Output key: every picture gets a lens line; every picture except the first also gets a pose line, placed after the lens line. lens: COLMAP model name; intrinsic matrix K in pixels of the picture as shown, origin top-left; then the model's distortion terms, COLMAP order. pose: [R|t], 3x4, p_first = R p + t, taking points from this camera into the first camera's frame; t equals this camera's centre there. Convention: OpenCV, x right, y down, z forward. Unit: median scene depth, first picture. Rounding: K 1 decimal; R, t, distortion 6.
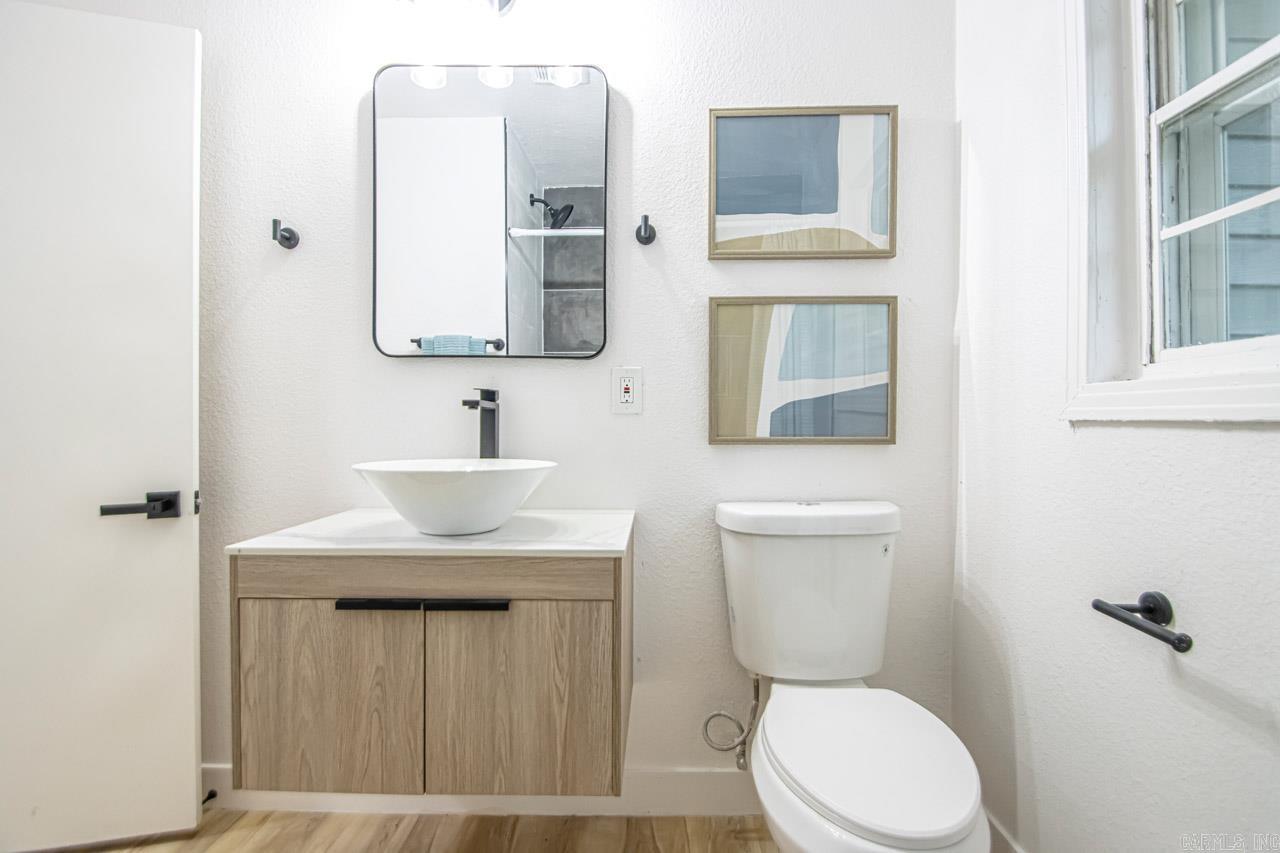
lens RADIAL K [[586.1, 0, 641.7], [0, 586.1, 413.0], [0, 0, 1]] dist [0.002469, 0.000268]
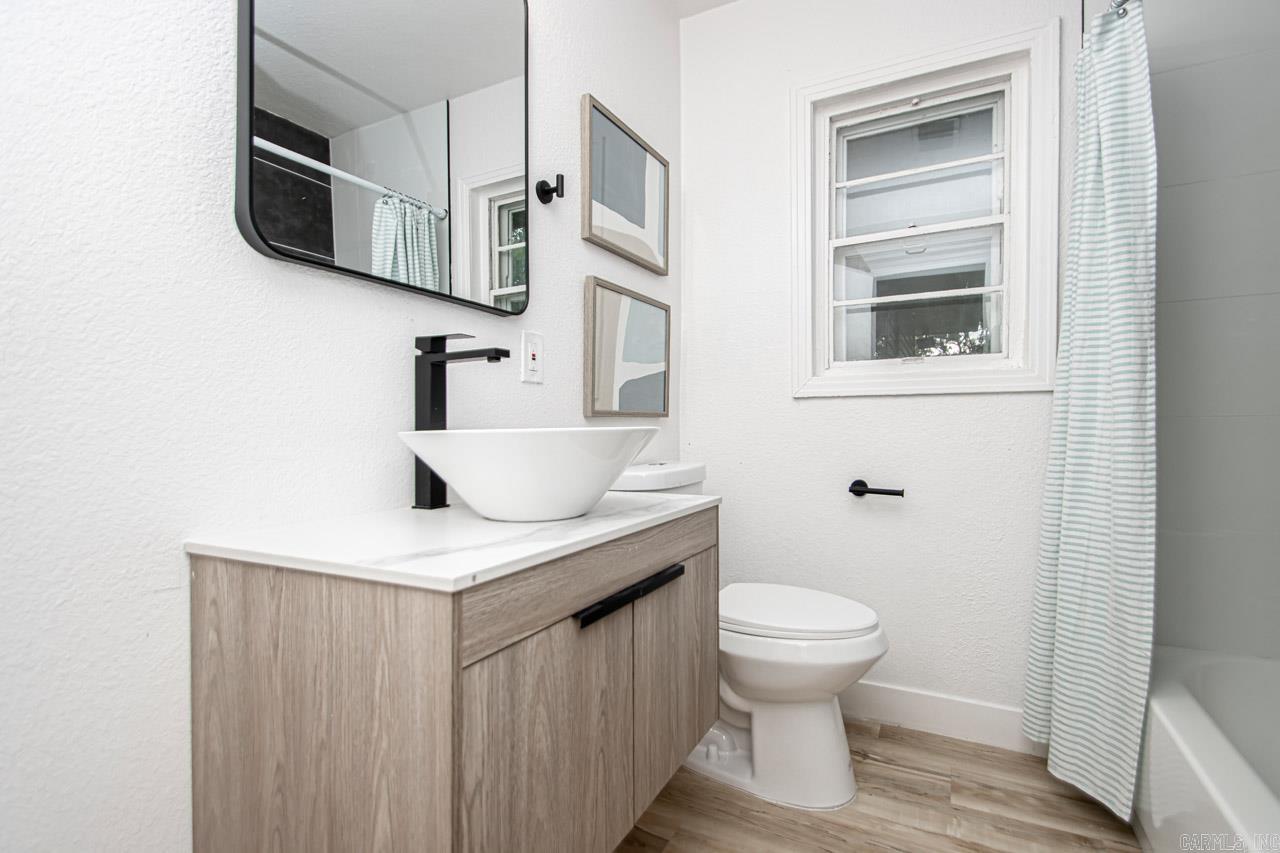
lens RADIAL K [[600.1, 0, 643.0], [0, 600.1, 424.5], [0, 0, 1]] dist [0.015542, -0.018072]
pose [[0.450128, -0.003801, 0.892956, -1.103228], [0.003626, 0.999990, 0.002429, 0.090434], [-0.892957, 0.002144, 0.450137, 0.603435]]
